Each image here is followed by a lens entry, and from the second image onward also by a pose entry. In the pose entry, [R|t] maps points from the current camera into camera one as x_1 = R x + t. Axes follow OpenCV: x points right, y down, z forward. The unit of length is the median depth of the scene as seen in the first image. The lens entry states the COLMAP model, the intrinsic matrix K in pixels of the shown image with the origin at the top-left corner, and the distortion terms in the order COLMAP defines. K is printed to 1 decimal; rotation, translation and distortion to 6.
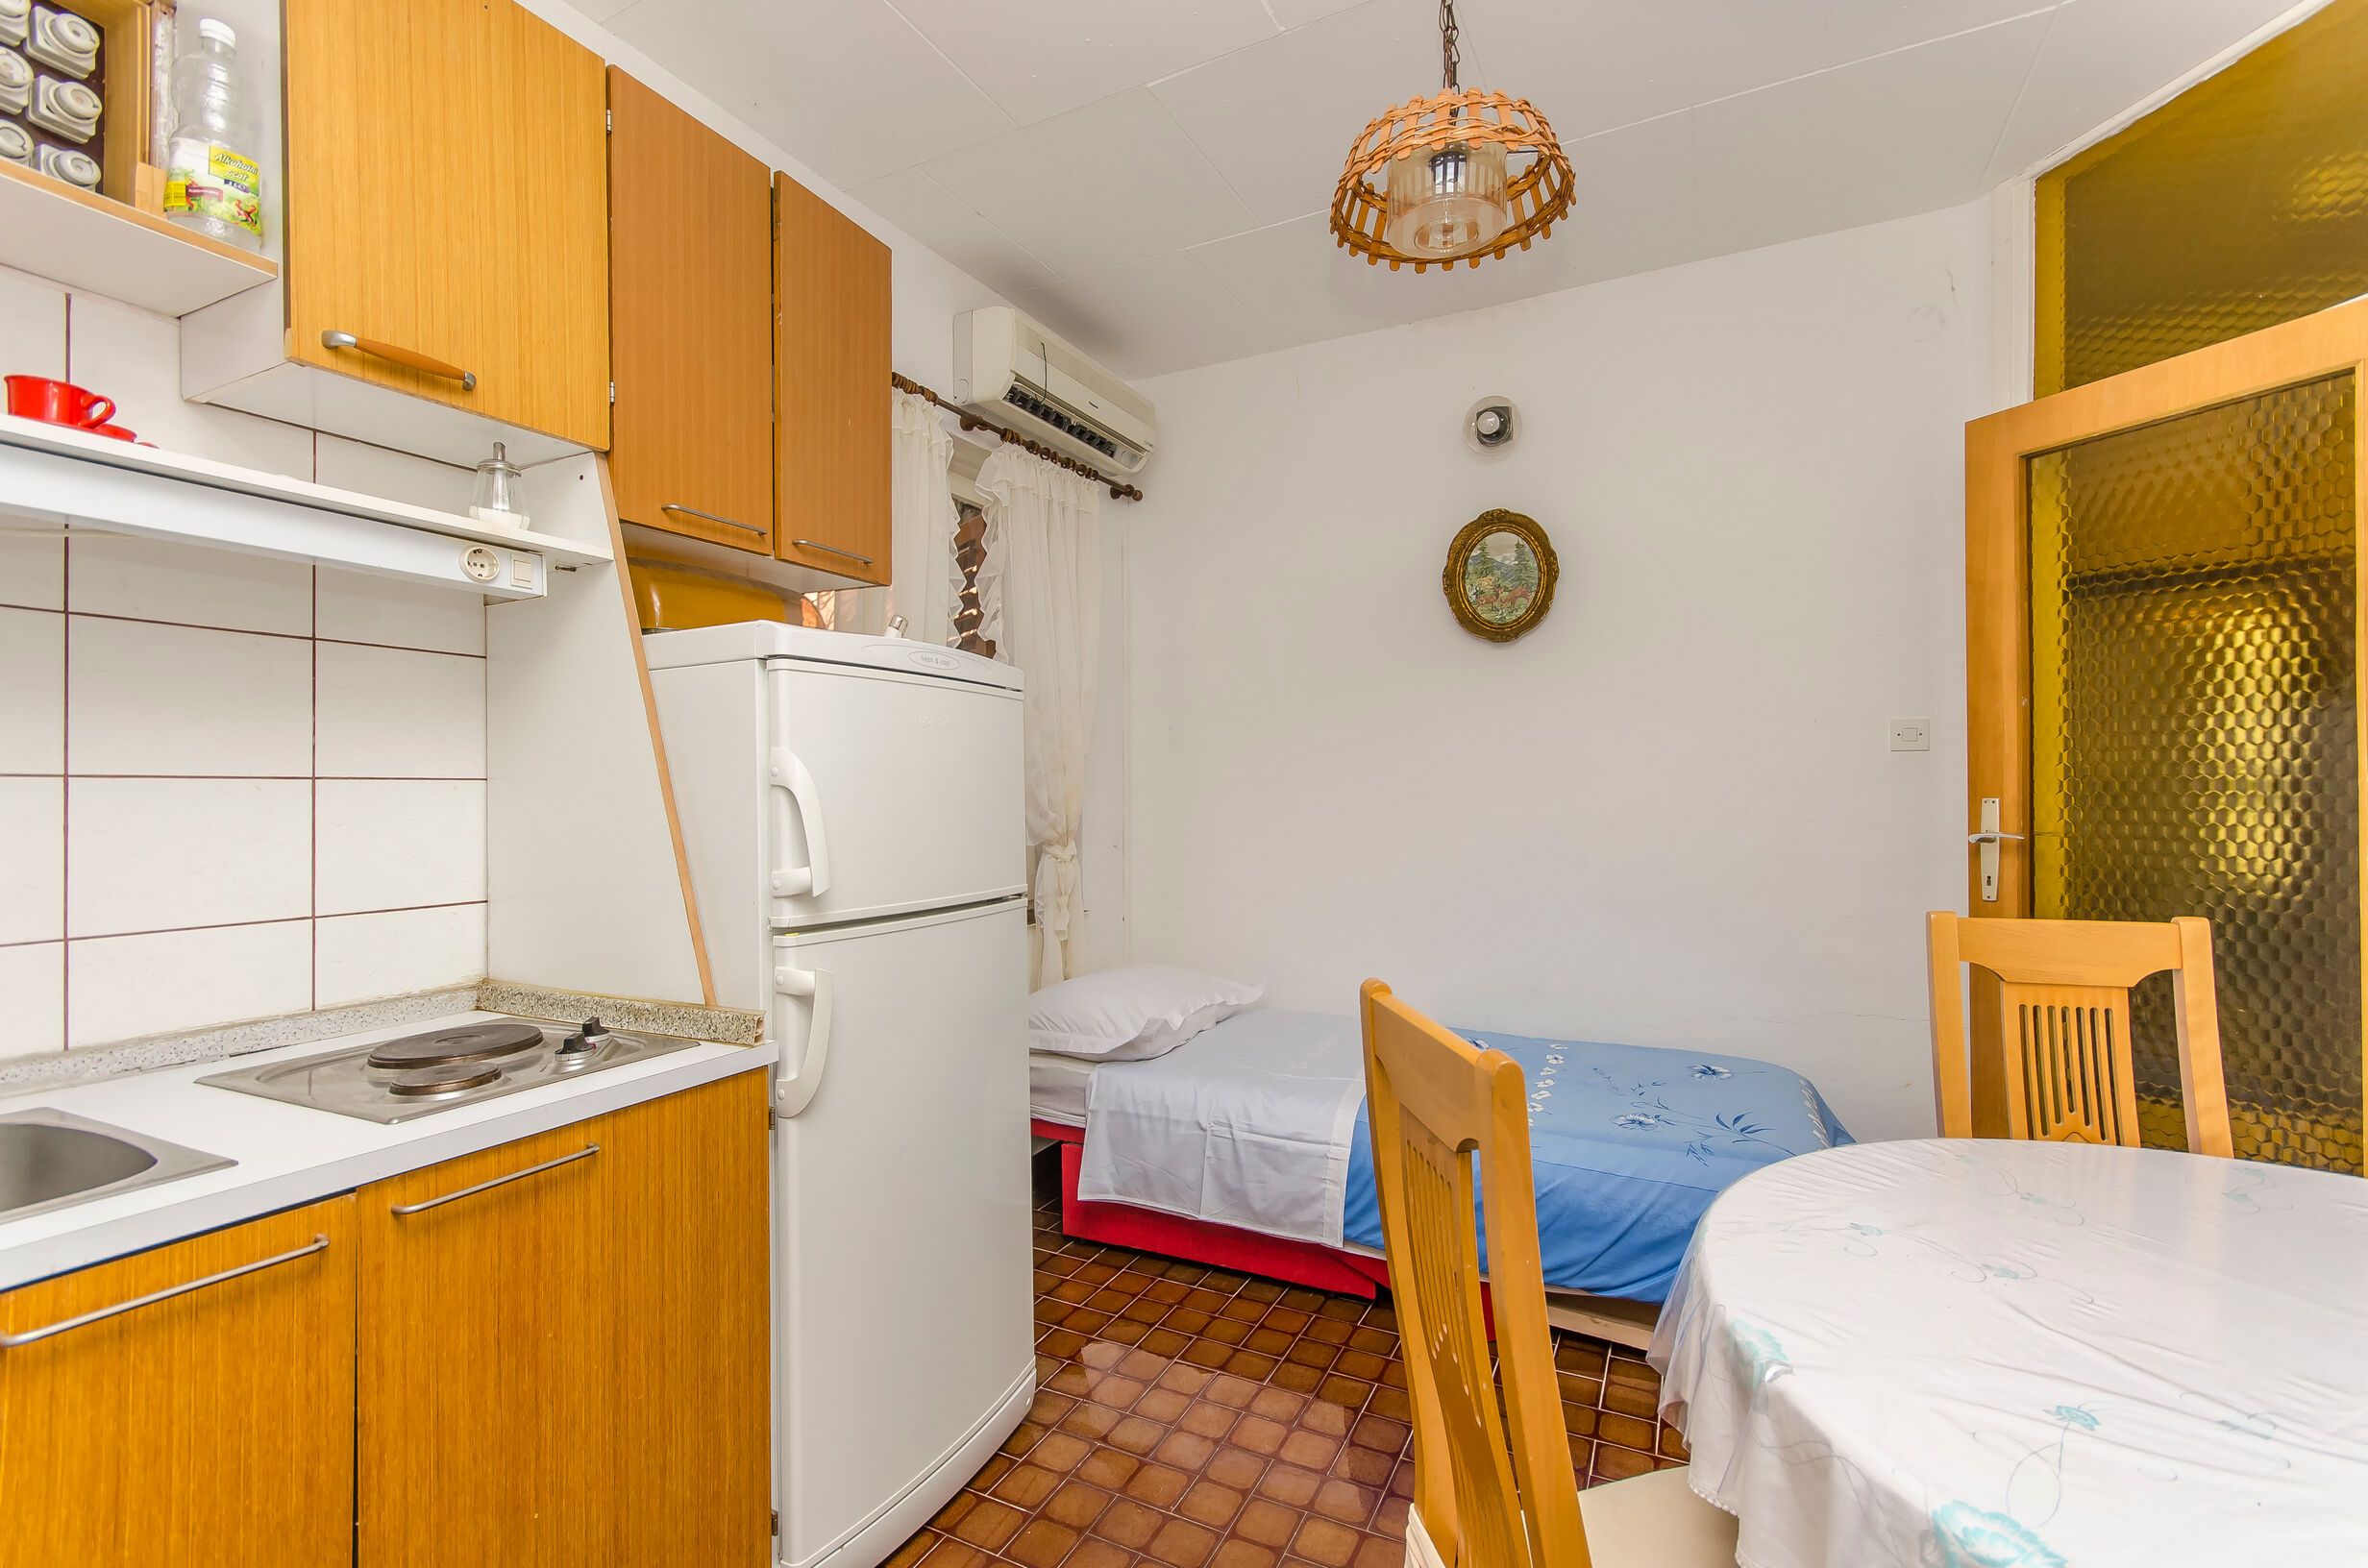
lens RADIAL K [[1049.4, 0, 1184.0], [0, 1049.4, 784.0], [0, 0, 1]] dist [-0.002085, -0.000352]
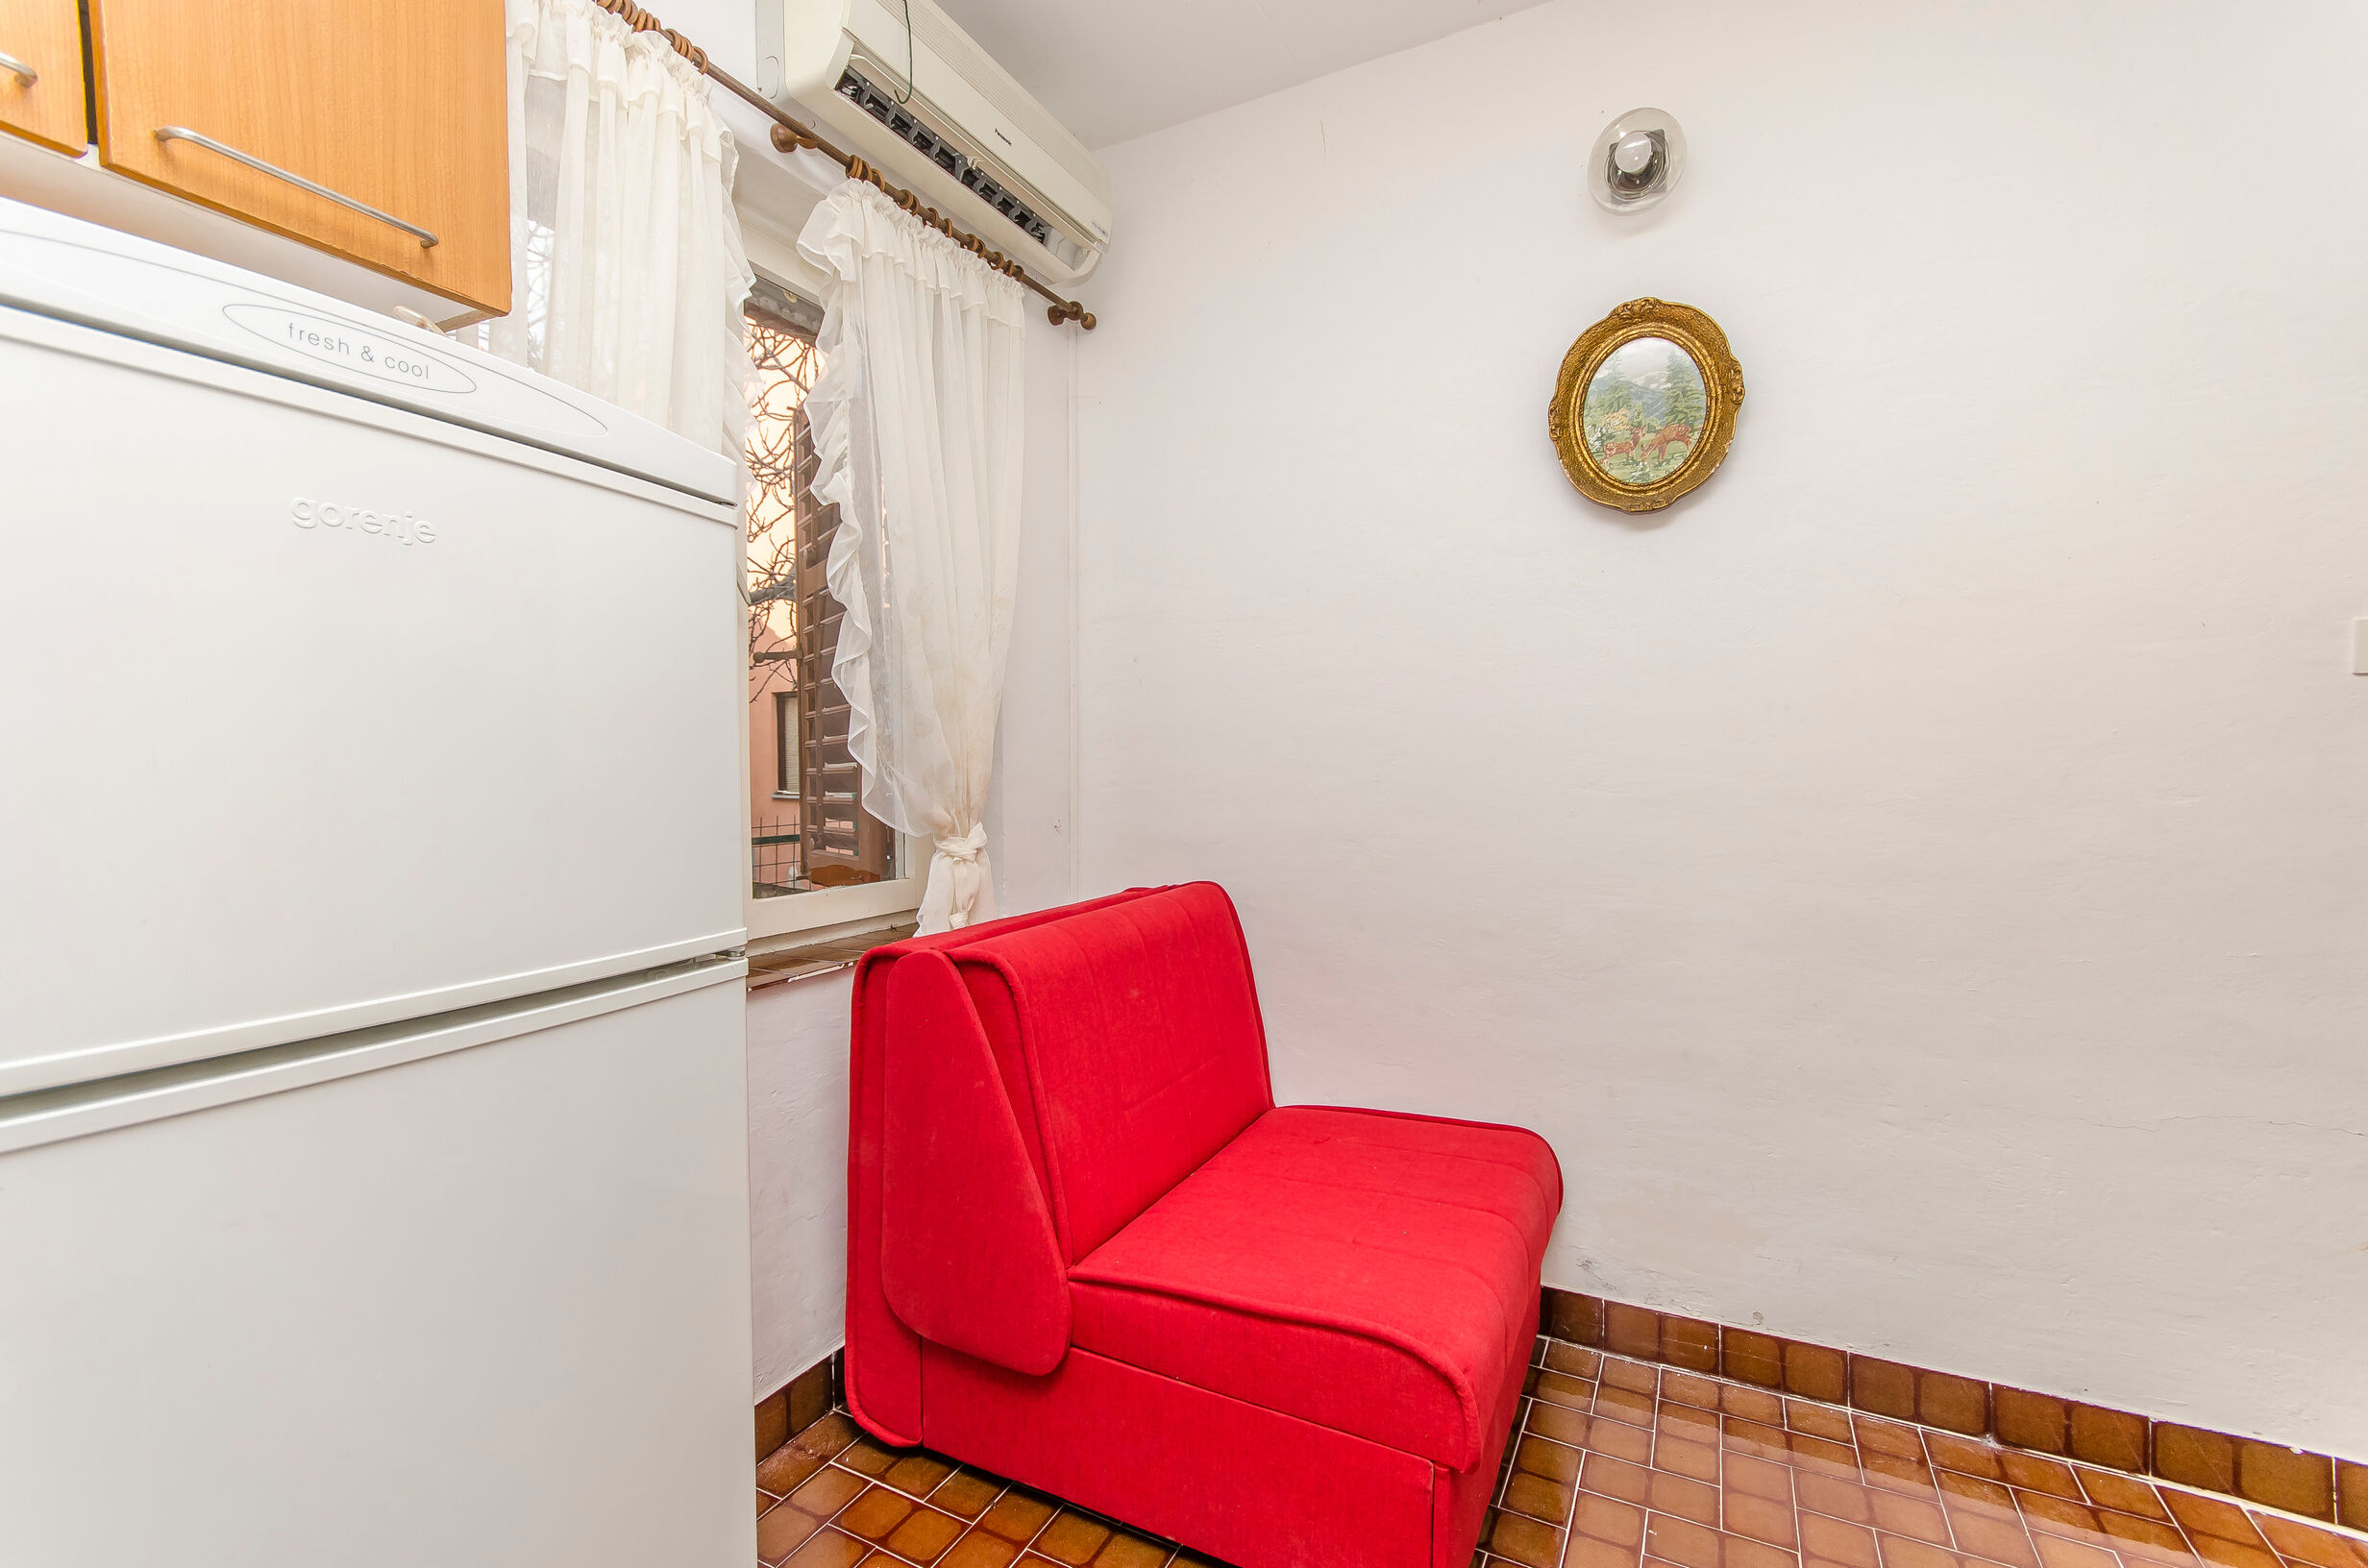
lens RADIAL K [[1049.4, 0, 1184.0], [0, 1049.4, 784.0], [0, 0, 1]] dist [-0.002085, -0.000352]
pose [[0.999876, 0.008742, -0.013113, 0.036389], [-0.008380, 0.999589, 0.027403, 0.013212], [0.013348, -0.027290, 0.999538, 0.364832]]
